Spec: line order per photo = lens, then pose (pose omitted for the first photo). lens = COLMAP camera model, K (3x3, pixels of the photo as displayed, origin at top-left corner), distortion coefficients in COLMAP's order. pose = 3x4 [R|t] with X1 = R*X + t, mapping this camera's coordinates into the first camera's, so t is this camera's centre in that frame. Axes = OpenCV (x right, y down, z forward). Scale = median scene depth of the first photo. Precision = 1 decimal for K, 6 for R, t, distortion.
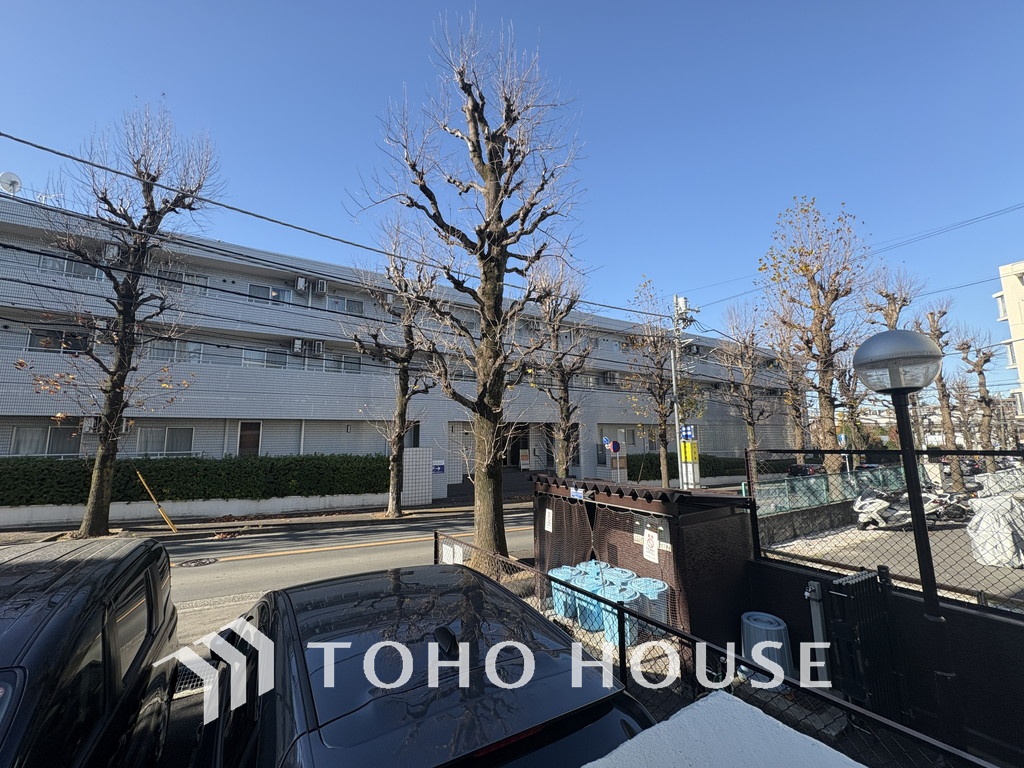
lens RADIAL K [[407.0, 0, 509.5], [0, 407.0, 383.6], [0, 0, 1]] dist [0.001078, -0.000042]
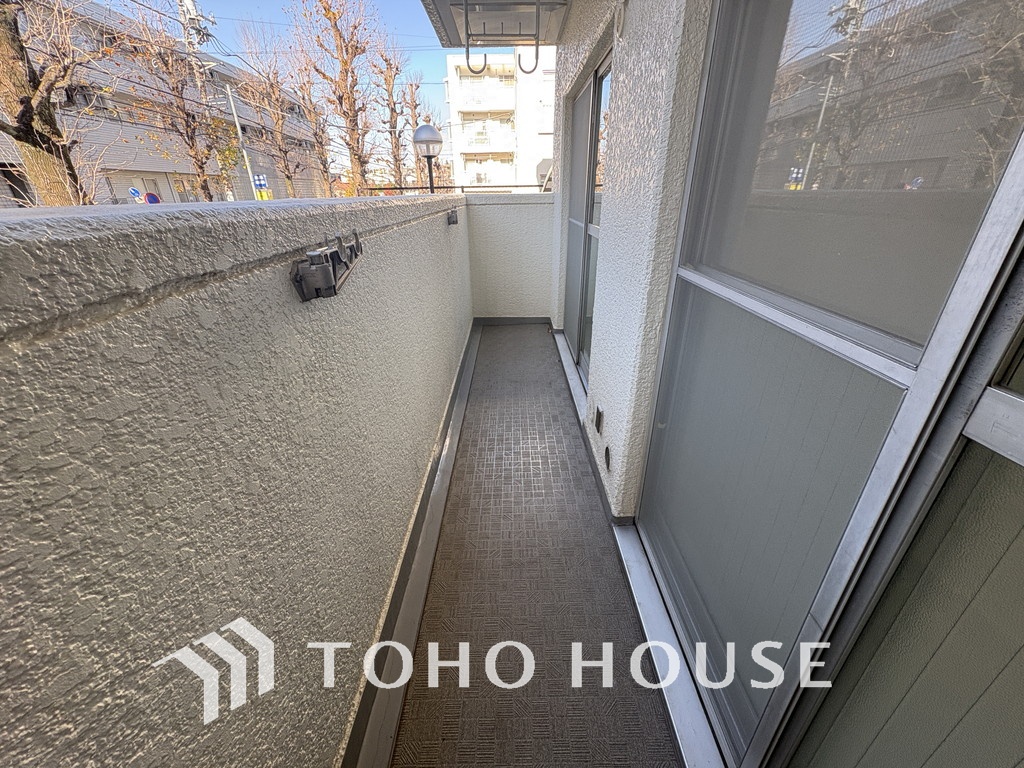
lens RADIAL K [[407.0, 0, 509.5], [0, 407.0, 383.6], [0, 0, 1]] dist [0.001078, -0.000042]
pose [[0.517095, -0.358444, 0.777259, -0.135158], [-0.113013, 0.871546, 0.477111, -0.001369], [-0.848434, -0.334552, 0.410164, -0.097552]]
